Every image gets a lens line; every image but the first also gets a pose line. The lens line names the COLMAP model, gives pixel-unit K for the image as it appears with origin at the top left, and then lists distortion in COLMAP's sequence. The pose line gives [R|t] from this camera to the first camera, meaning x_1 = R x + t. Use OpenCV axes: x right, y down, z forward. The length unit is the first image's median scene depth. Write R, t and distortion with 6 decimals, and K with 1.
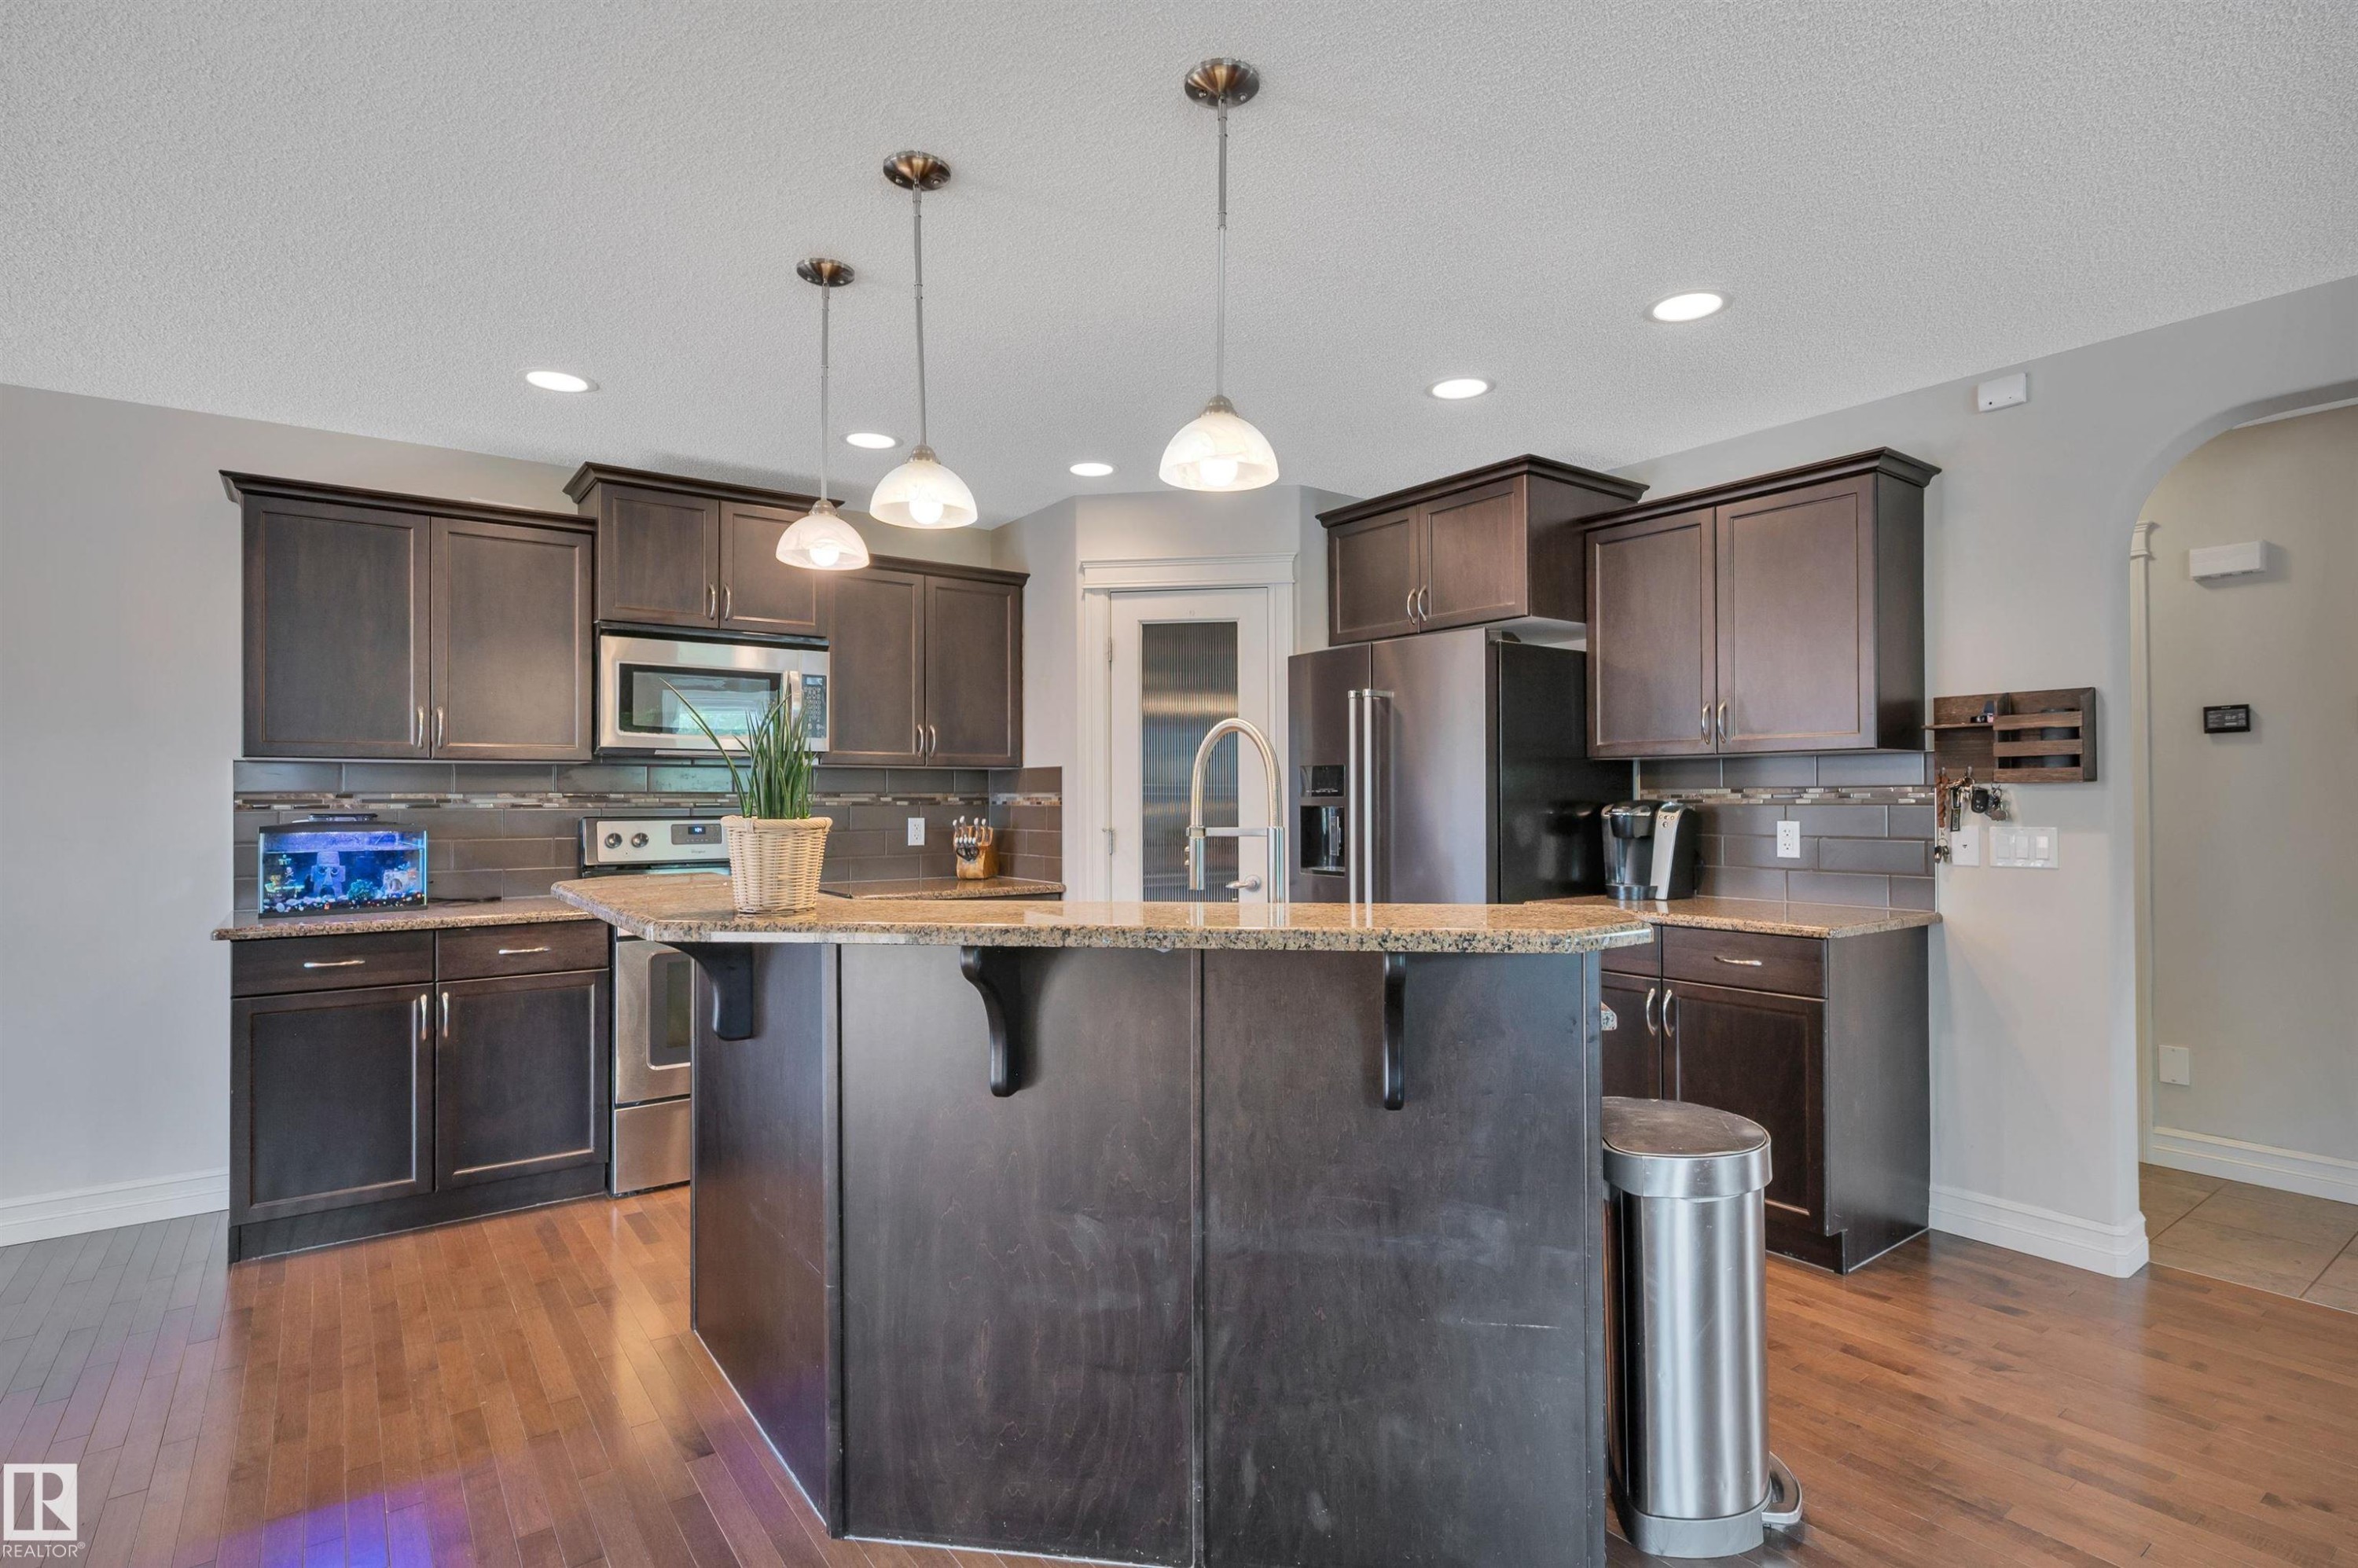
lens RADIAL K [[1155.7, 0, 1191.2], [0, 1155.7, 792.2], [0, 0, 1]] dist [0.001376, 0.000194]
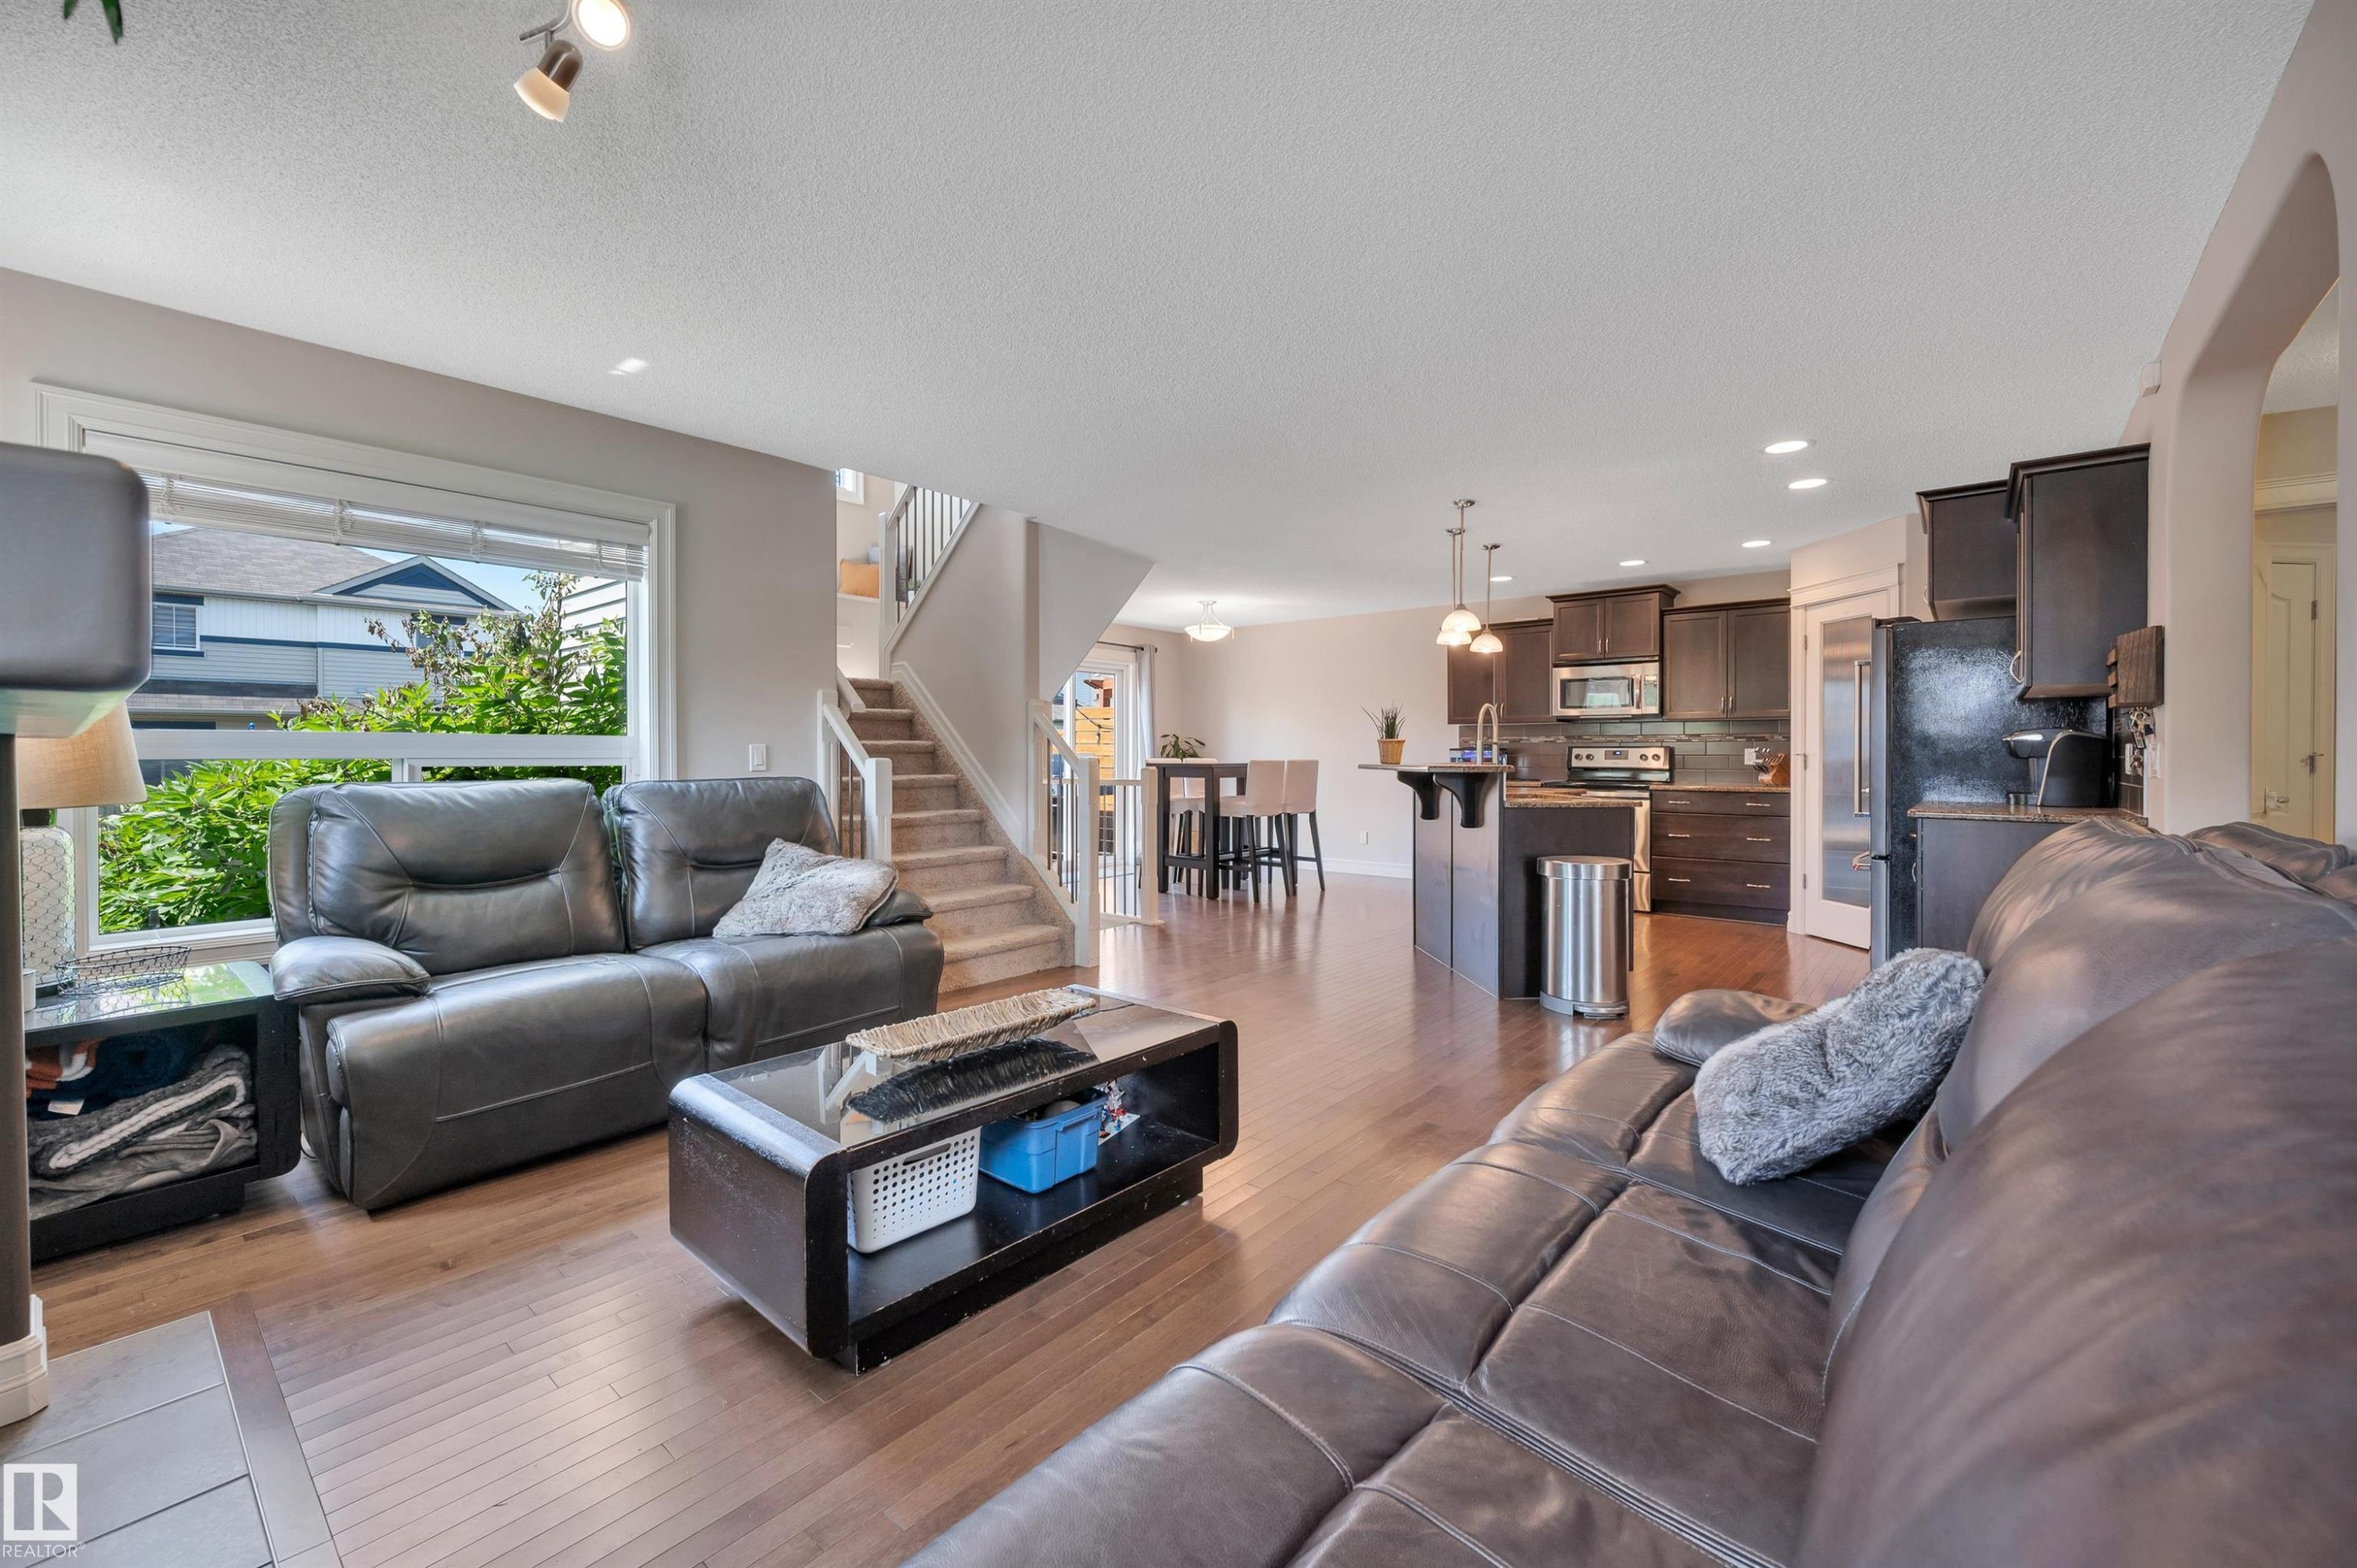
lens RADIAL K [[957.9, 0, 1190.5], [0, 957.9, 758.2], [0, 0, 1]] dist [0.000757, 0.000119]
pose [[0.232974, 0.008080, -0.972449, 1.194426], [0.003215, 0.999954, 0.009079, 0.026546], [0.972478, -0.005242, 0.232938, -0.166989]]
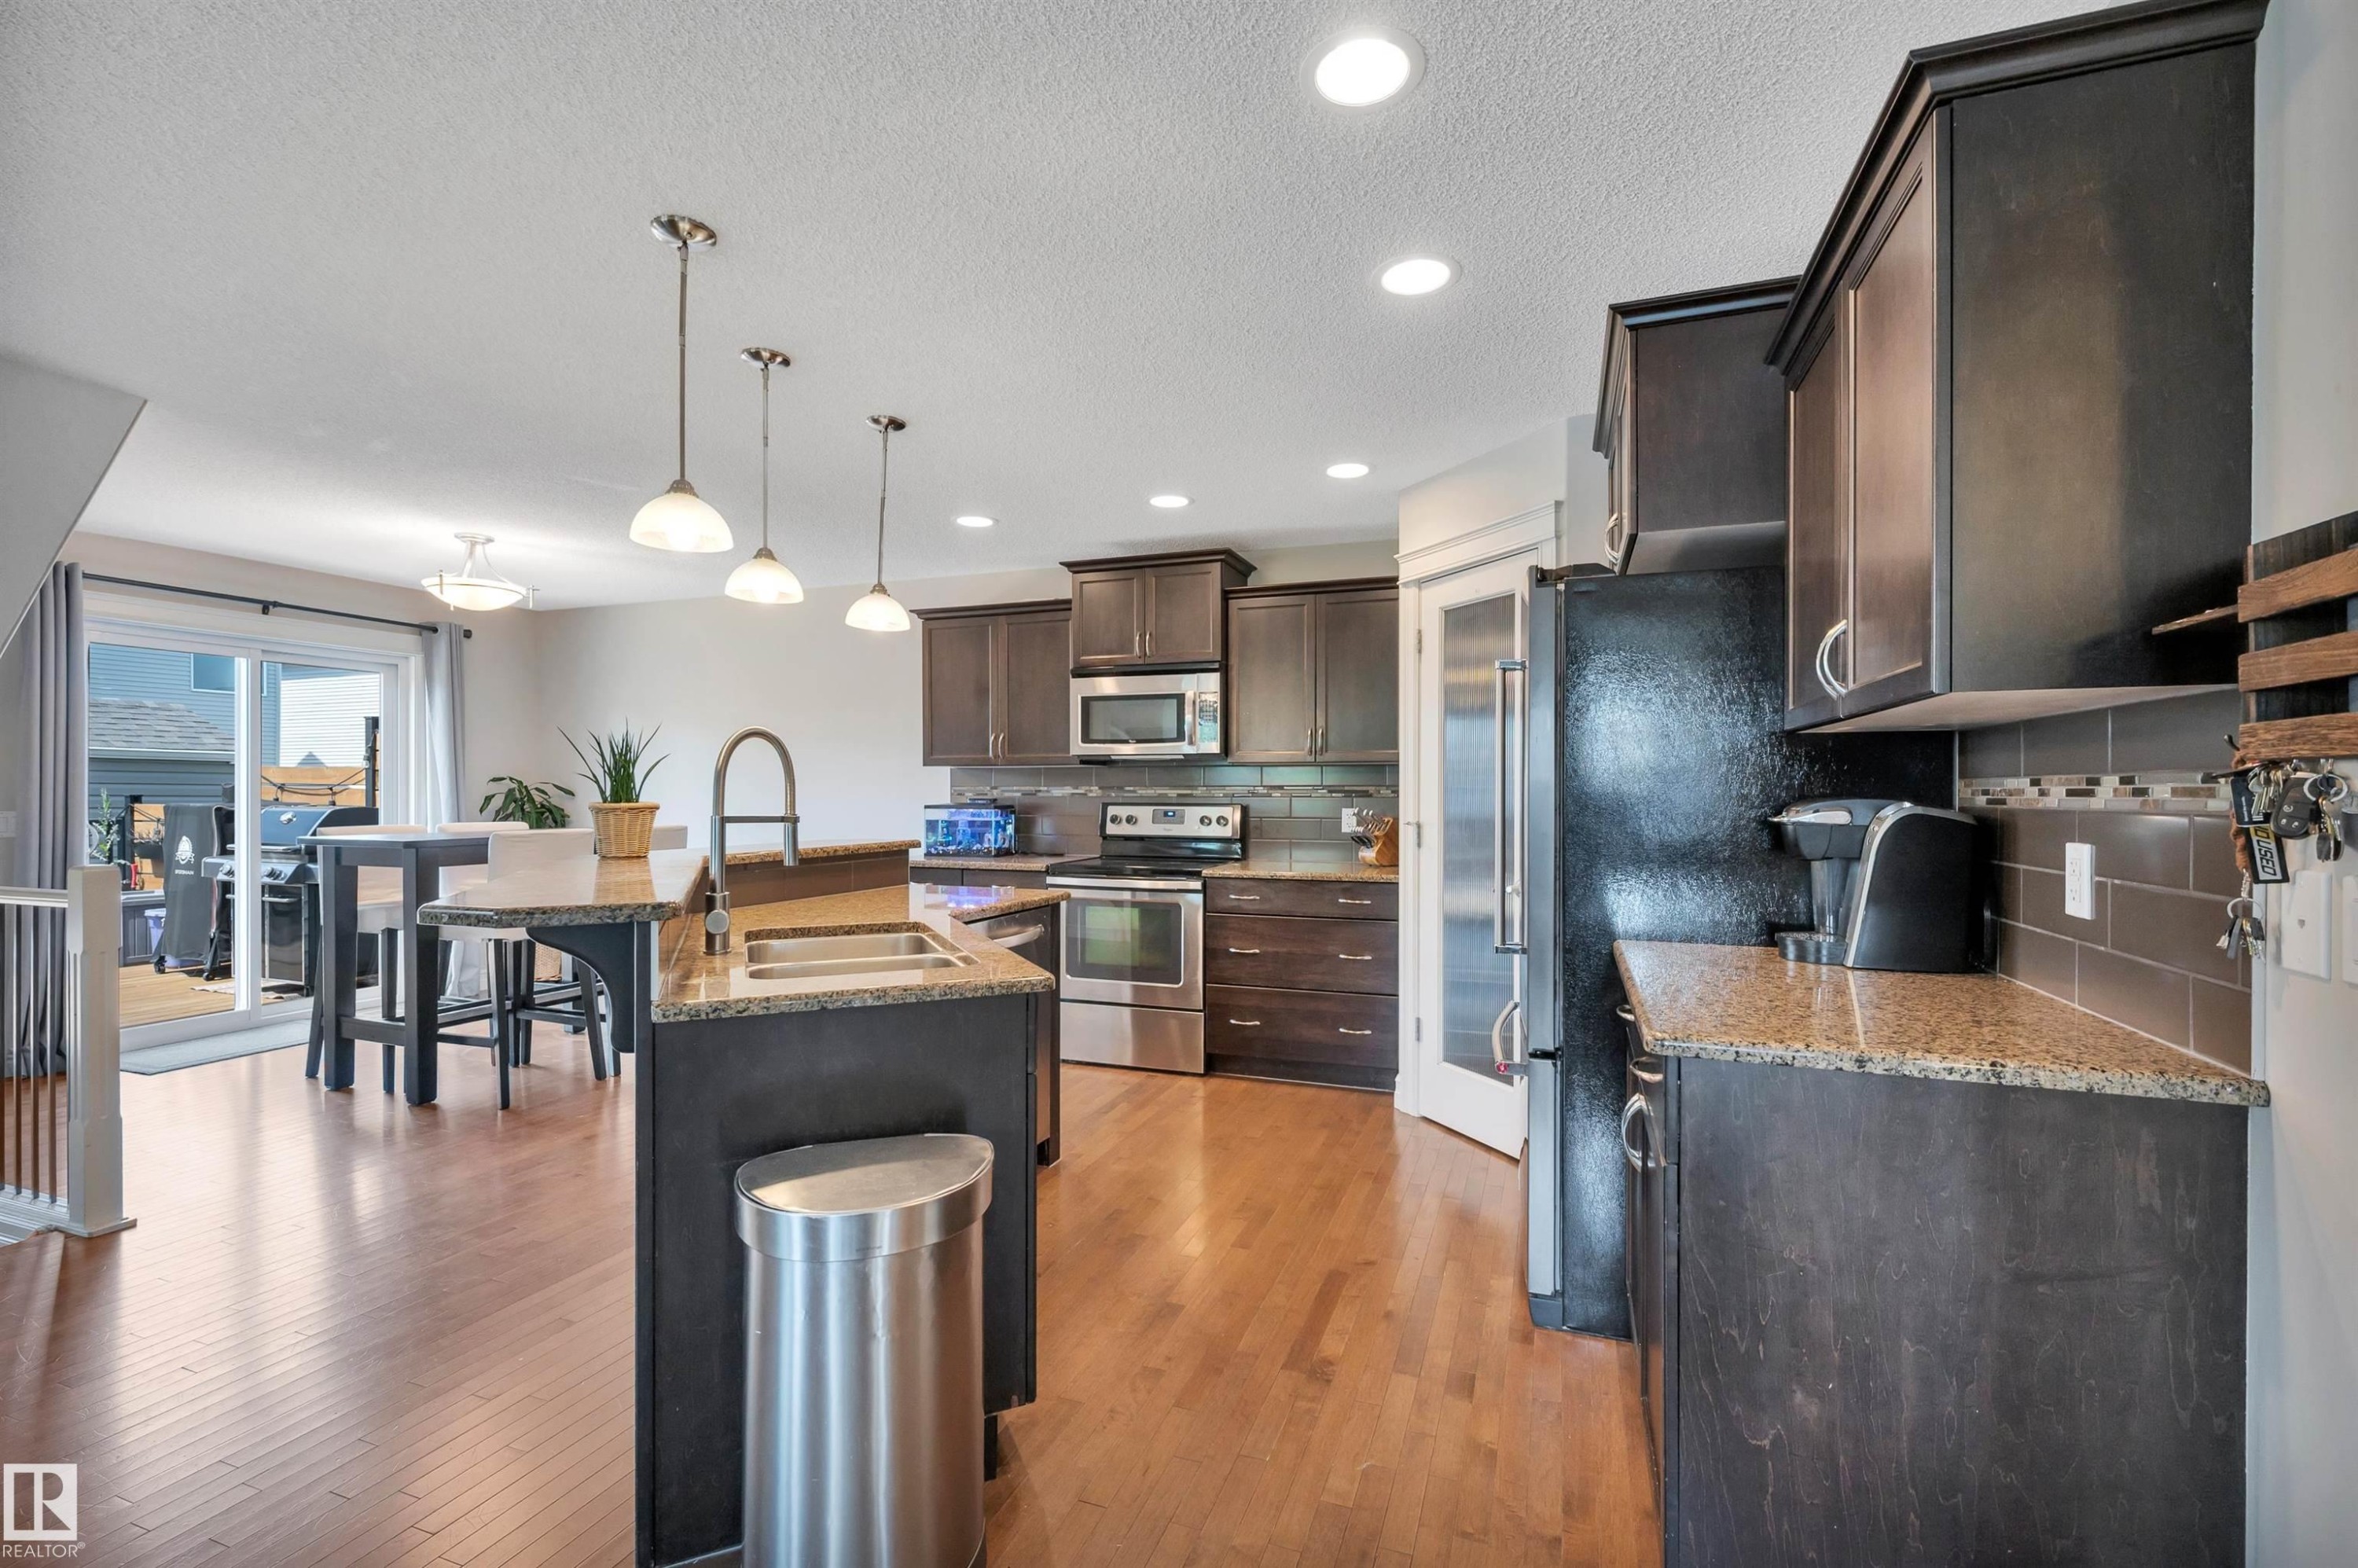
lens RADIAL K [[1014.7, 0, 1192.1], [0, 1014.7, 797.5], [0, 0, 1]] dist [-0.000134, 0.000050]
pose [[0.545367, 0.009131, -0.838147, 0.640757], [0.000668, 0.999936, 0.011328, 0.000345], [0.838197, -0.006737, 0.545326, 0.422293]]
